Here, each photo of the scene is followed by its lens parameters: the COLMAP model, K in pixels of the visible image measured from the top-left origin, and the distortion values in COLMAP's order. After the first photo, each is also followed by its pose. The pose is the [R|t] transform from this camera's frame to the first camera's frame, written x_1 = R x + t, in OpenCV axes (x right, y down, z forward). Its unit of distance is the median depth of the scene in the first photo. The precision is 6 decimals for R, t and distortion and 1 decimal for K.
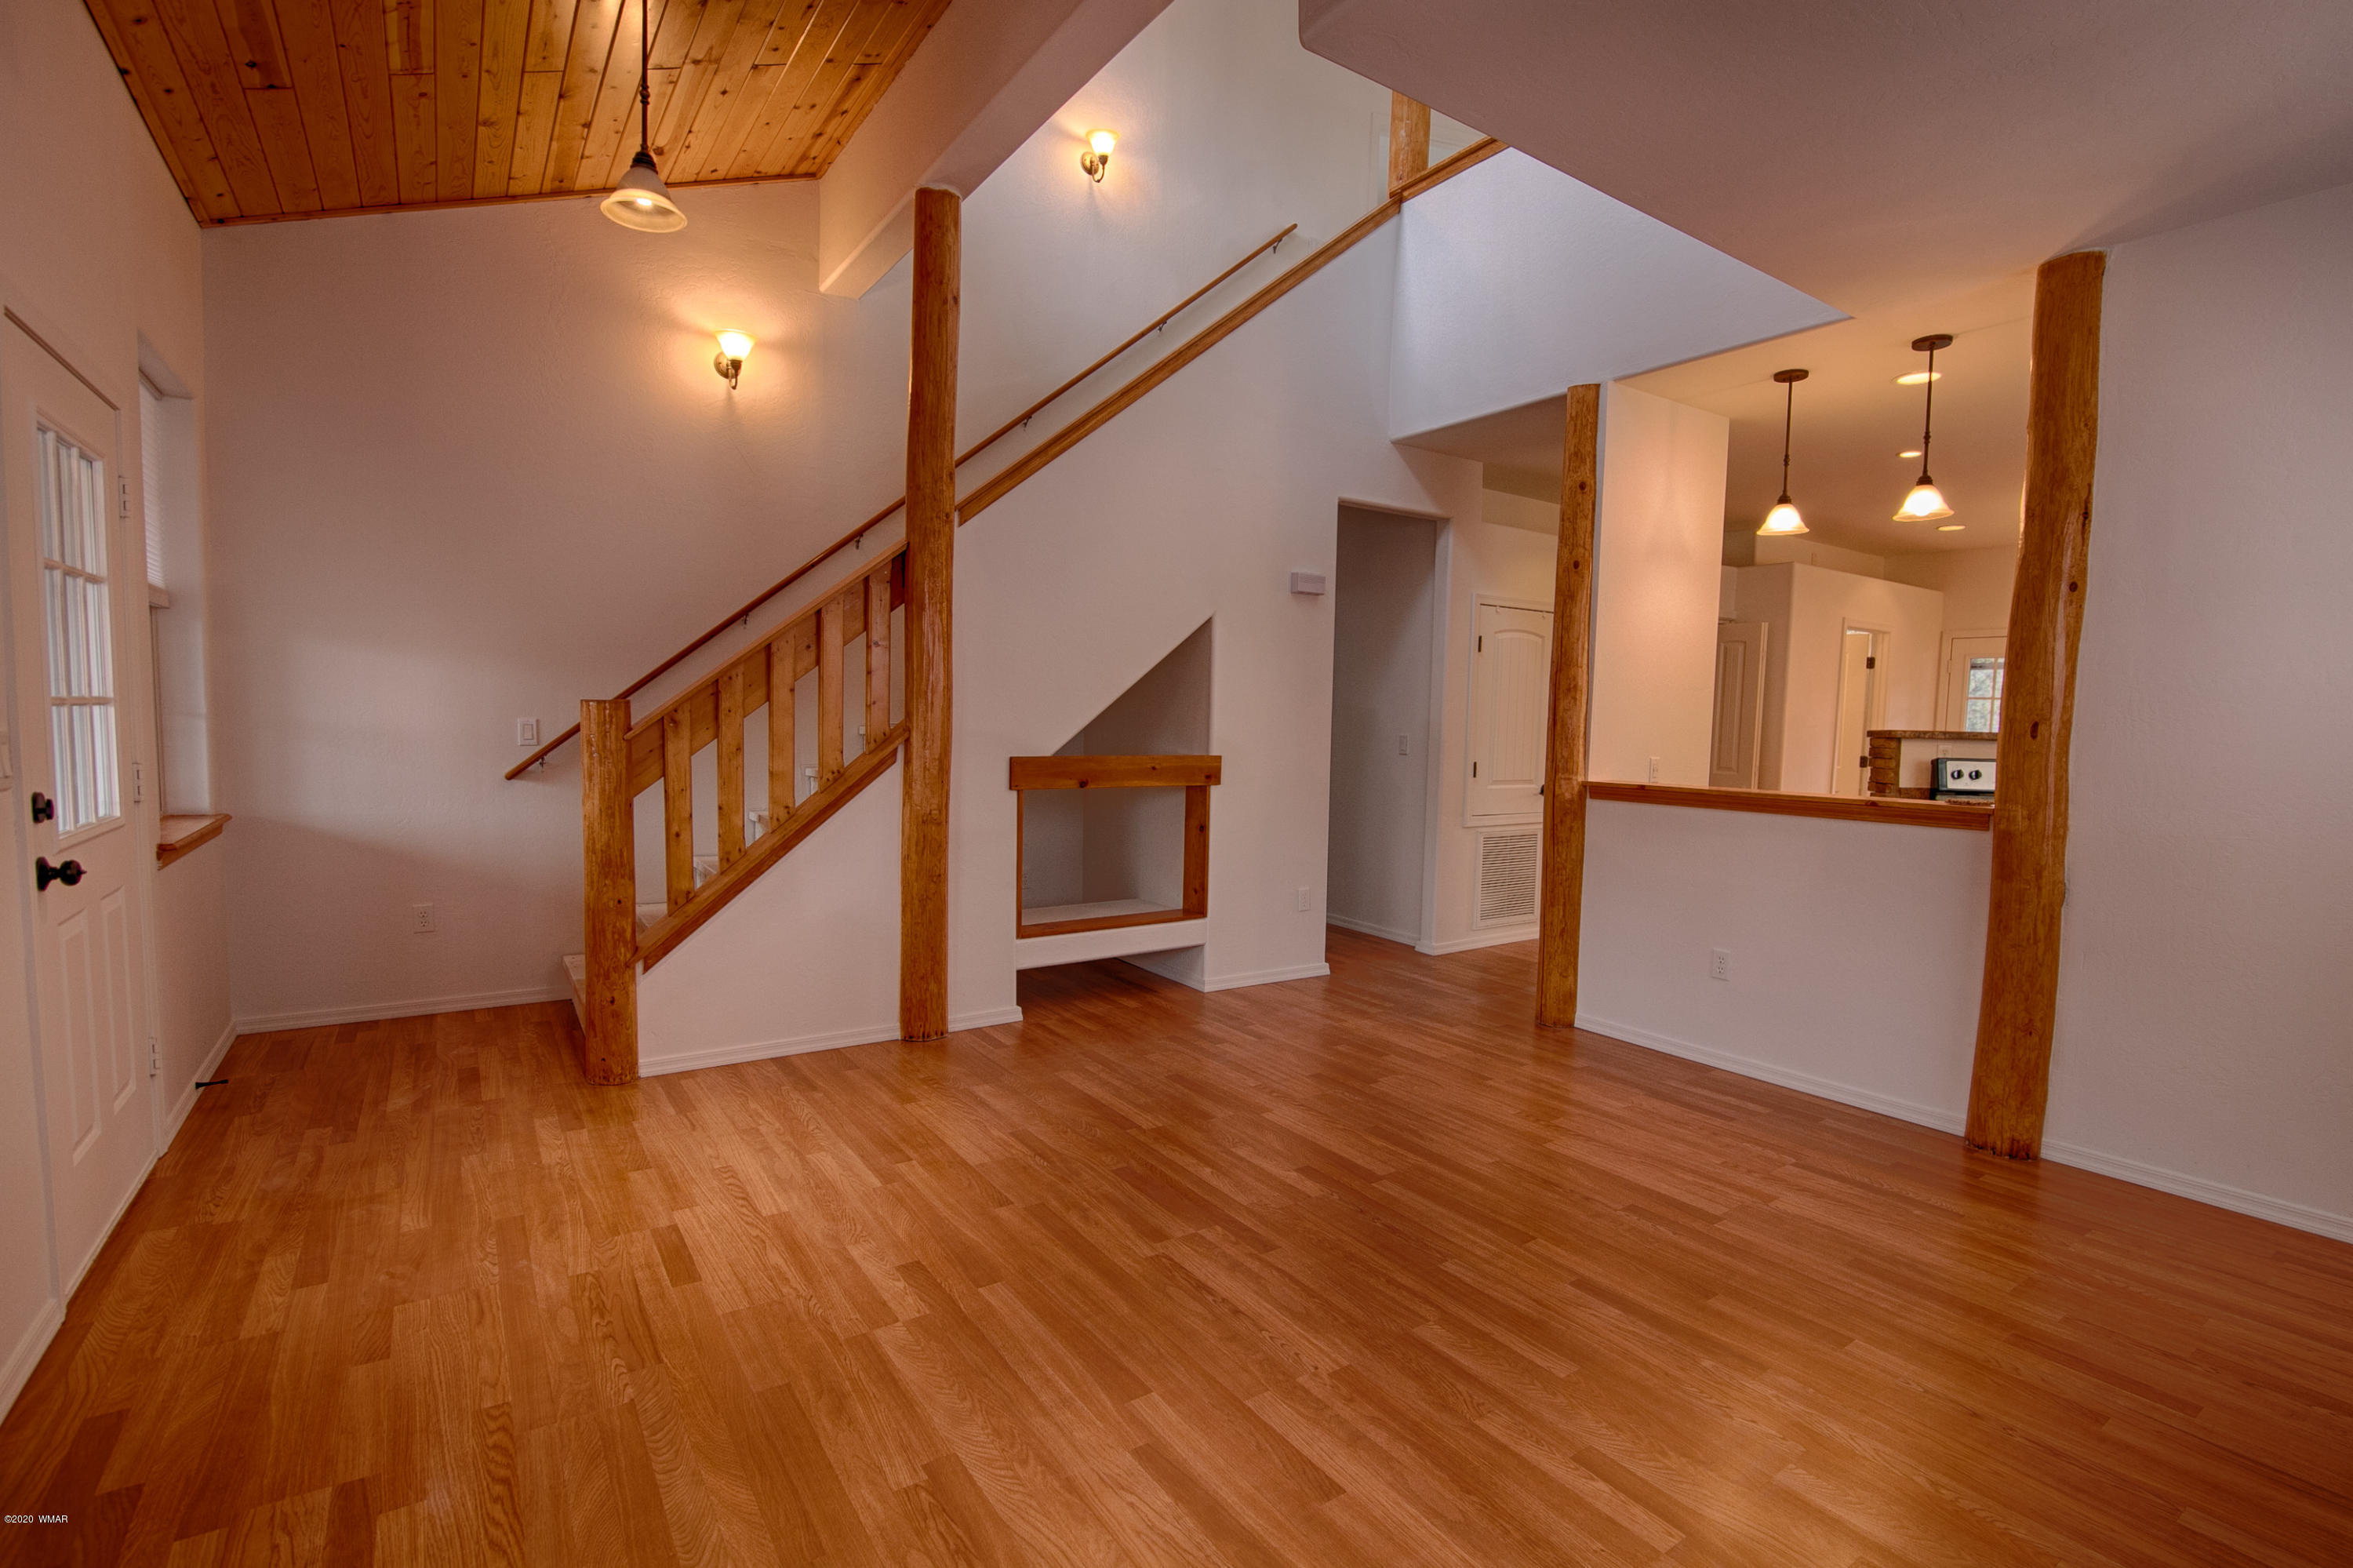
lens RADIAL K [[1082.0, 0, 1191.0], [0, 1082.0, 789.2], [0, 0, 1]] dist [-0.014785, -0.001179]
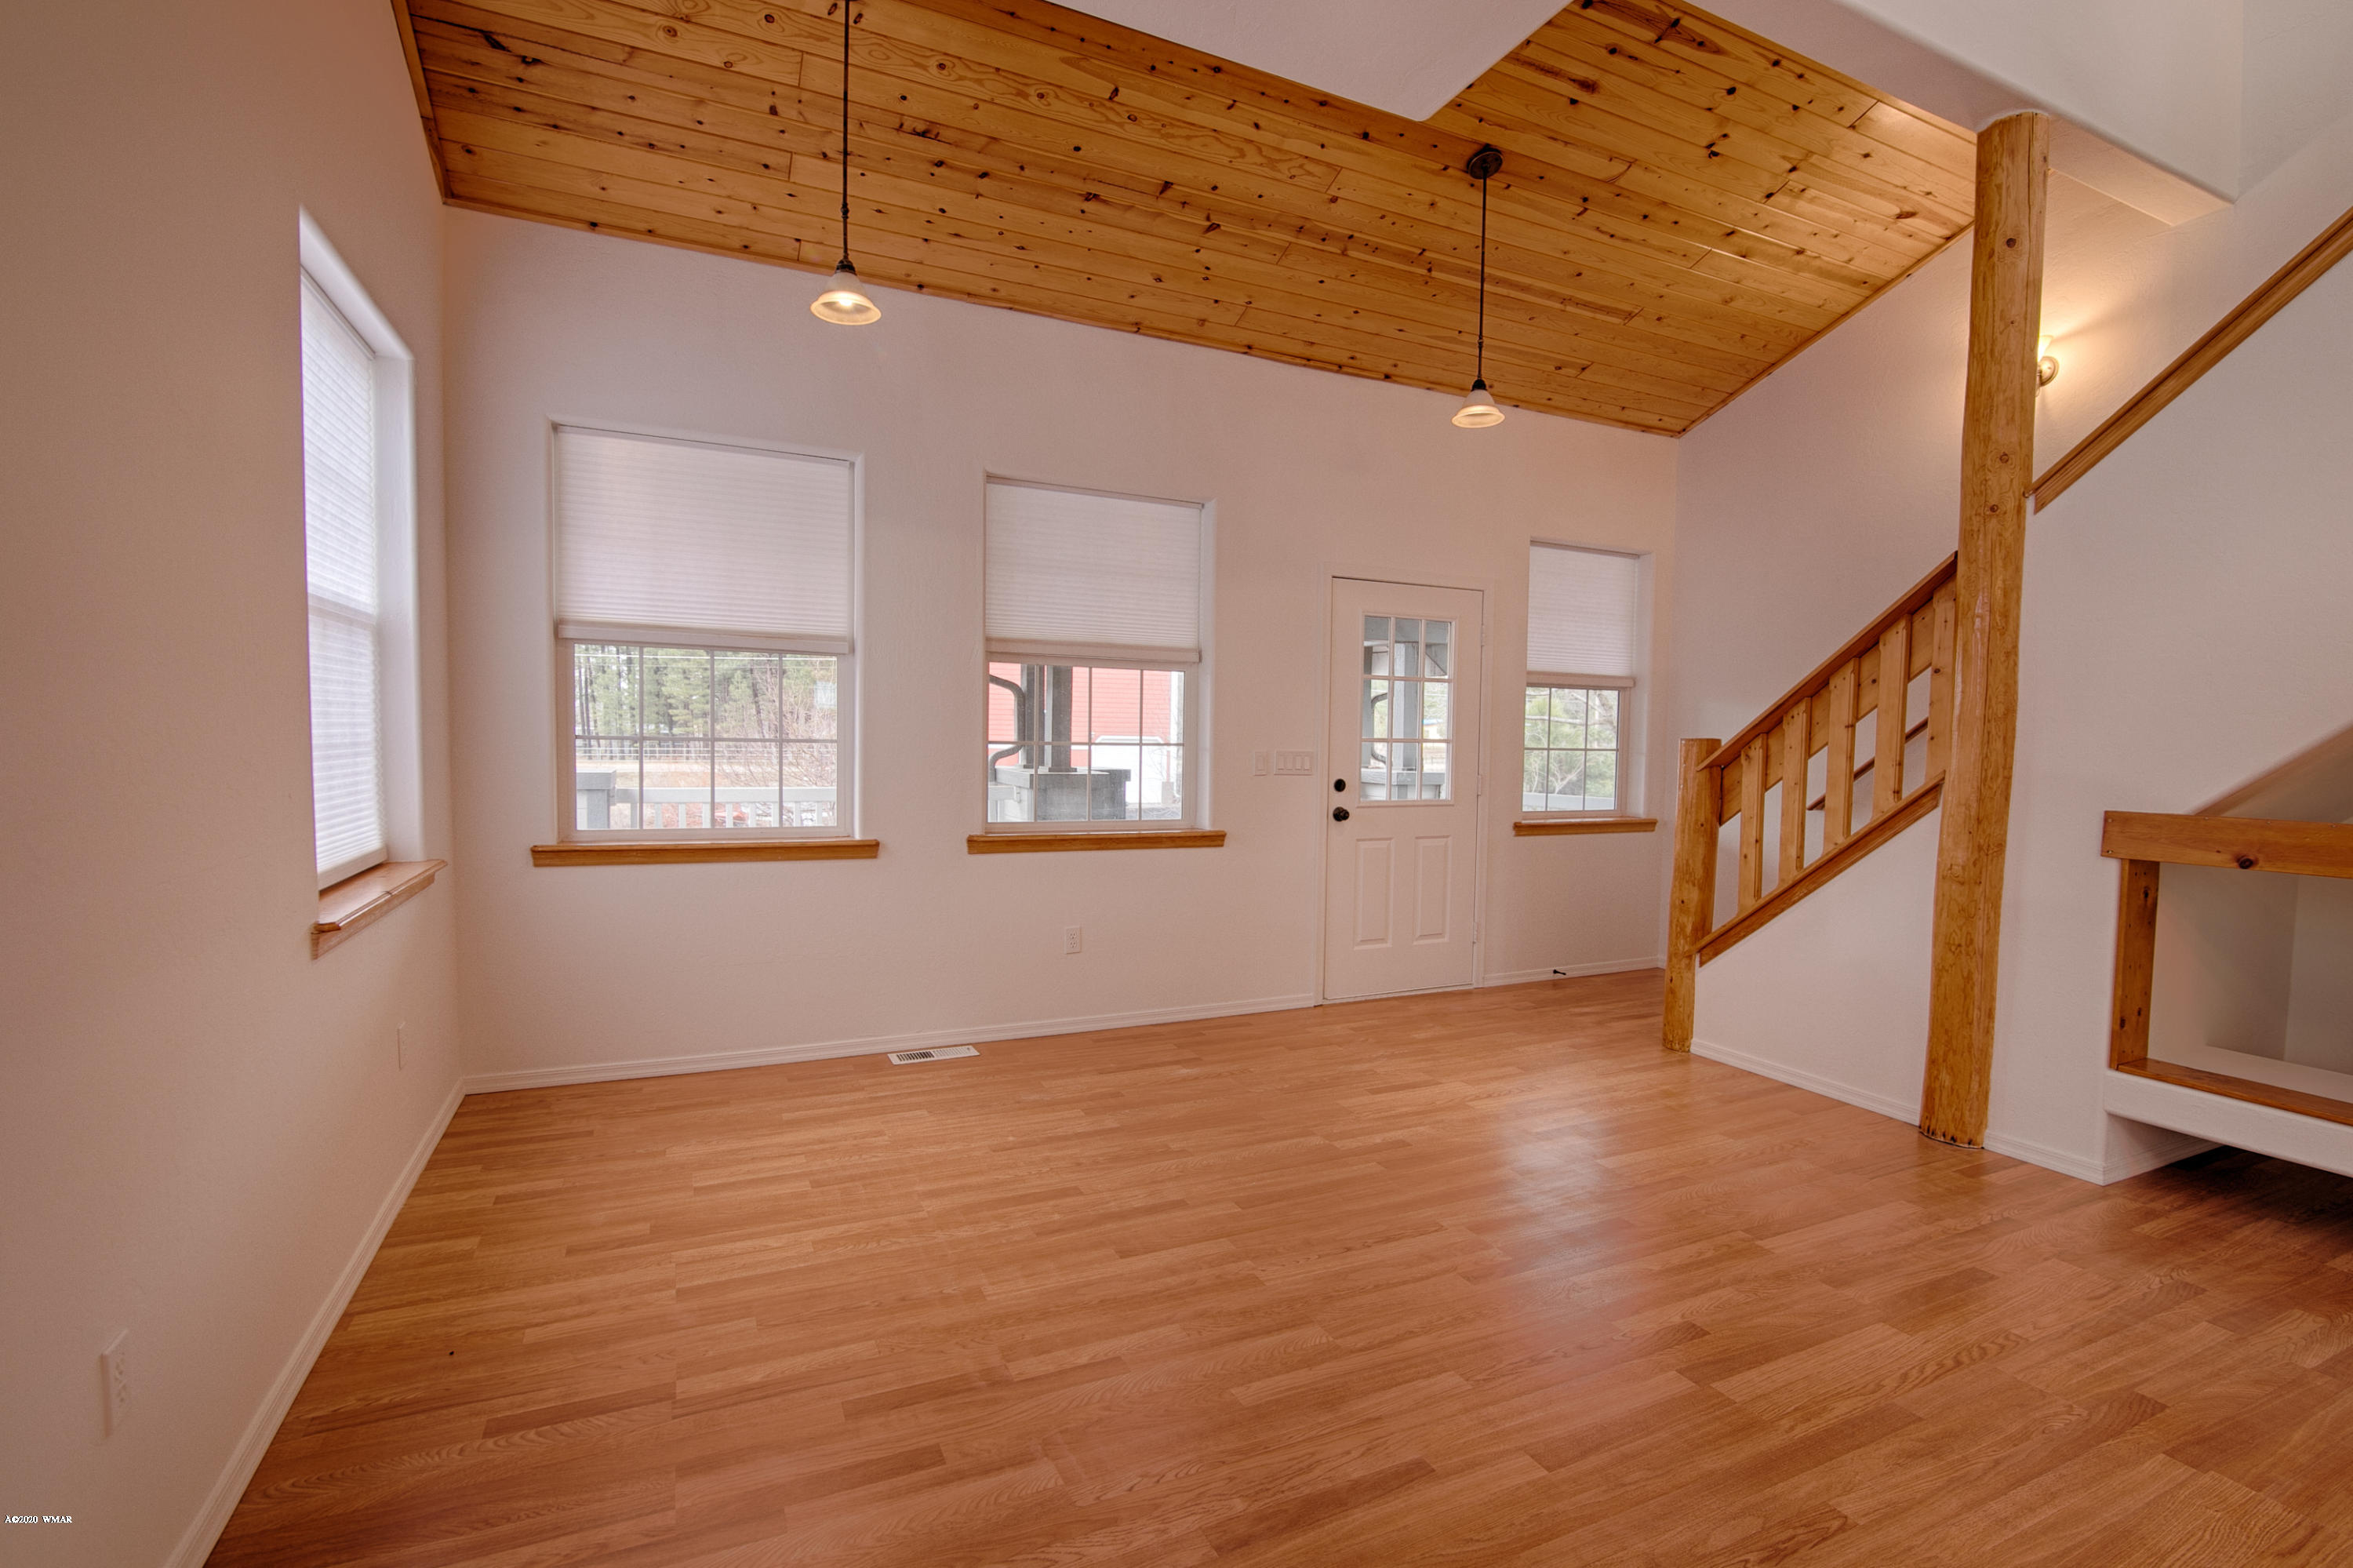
lens RADIAL K [[1082.0, 0, 1191.0], [0, 1082.0, 789.2], [0, 0, 1]] dist [-0.014785, -0.001179]
pose [[-0.154933, 0.026442, -0.987571, 0.848848], [-0.088523, 0.995249, 0.040536, -0.026555], [0.983951, 0.093703, -0.151857, 0.683500]]
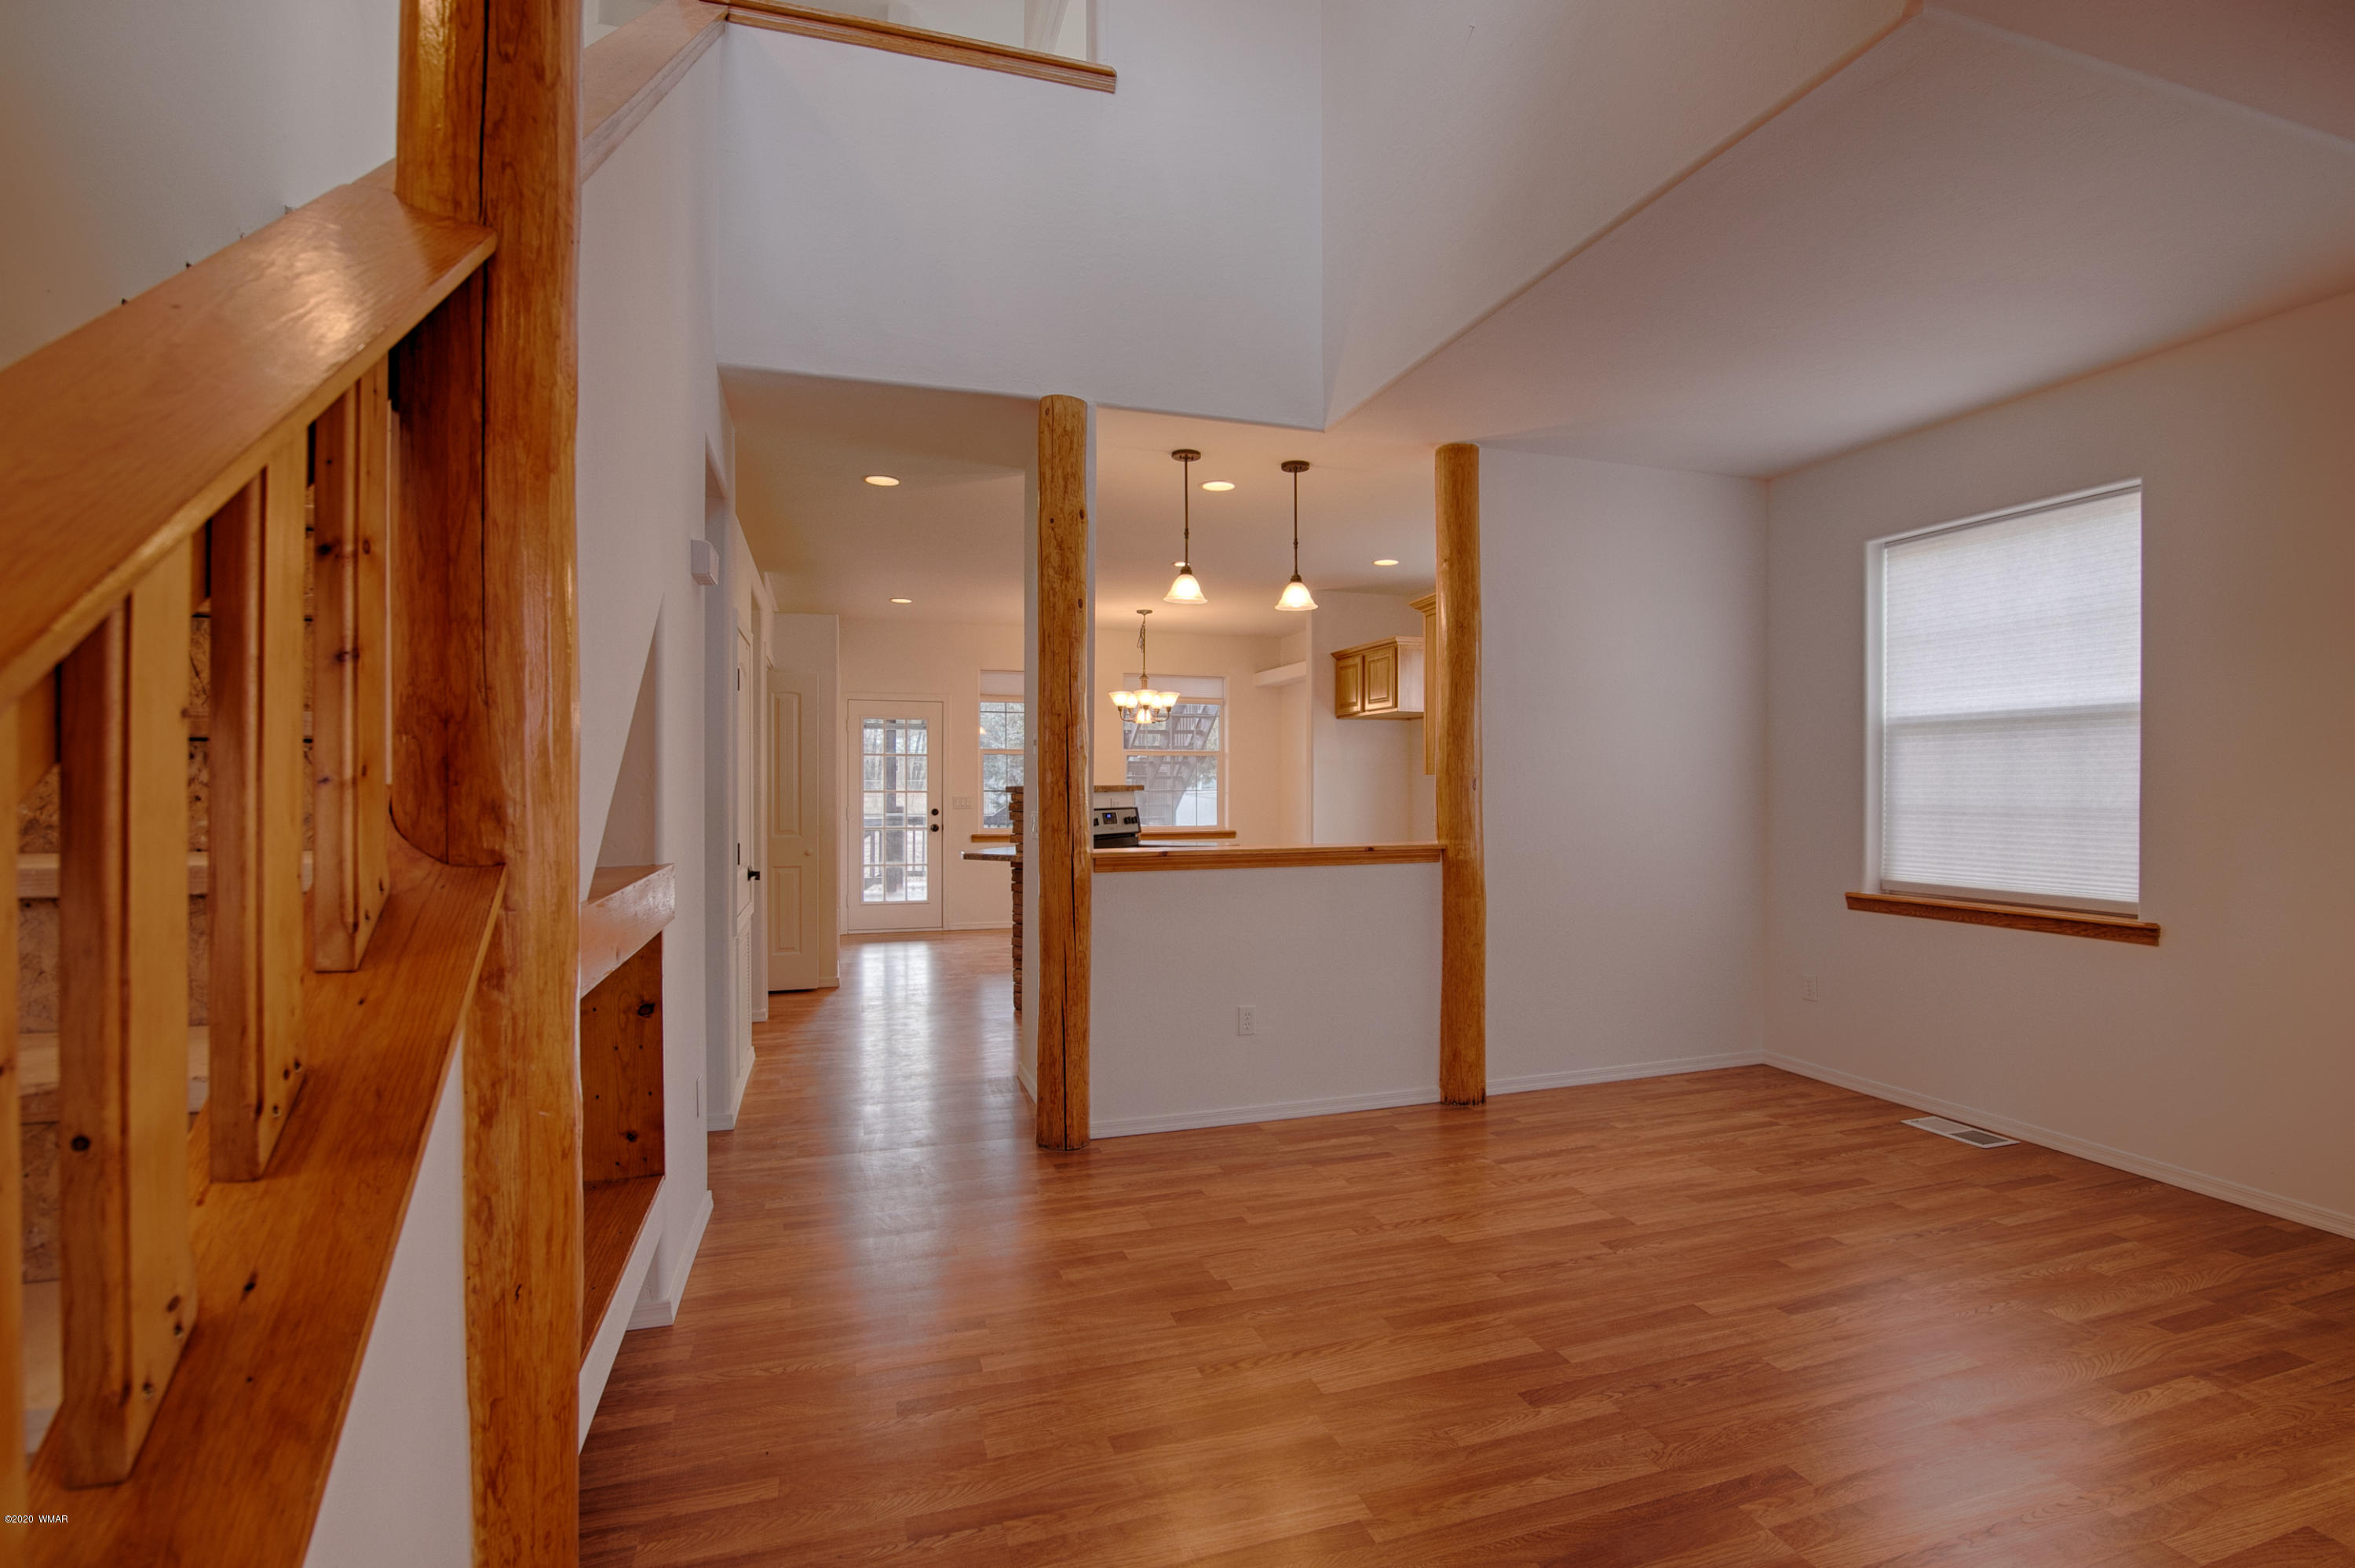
lens RADIAL K [[1082.8, 0, 1192.0], [0, 1082.8, 789.2], [0, 0, 1]] dist [-0.014785, -0.001179]
pose [[0.281077, -0.025672, 0.959342, -0.616942], [0.069940, 0.997532, 0.006202, -0.080754], [-0.957133, 0.065353, 0.282179, 0.926958]]
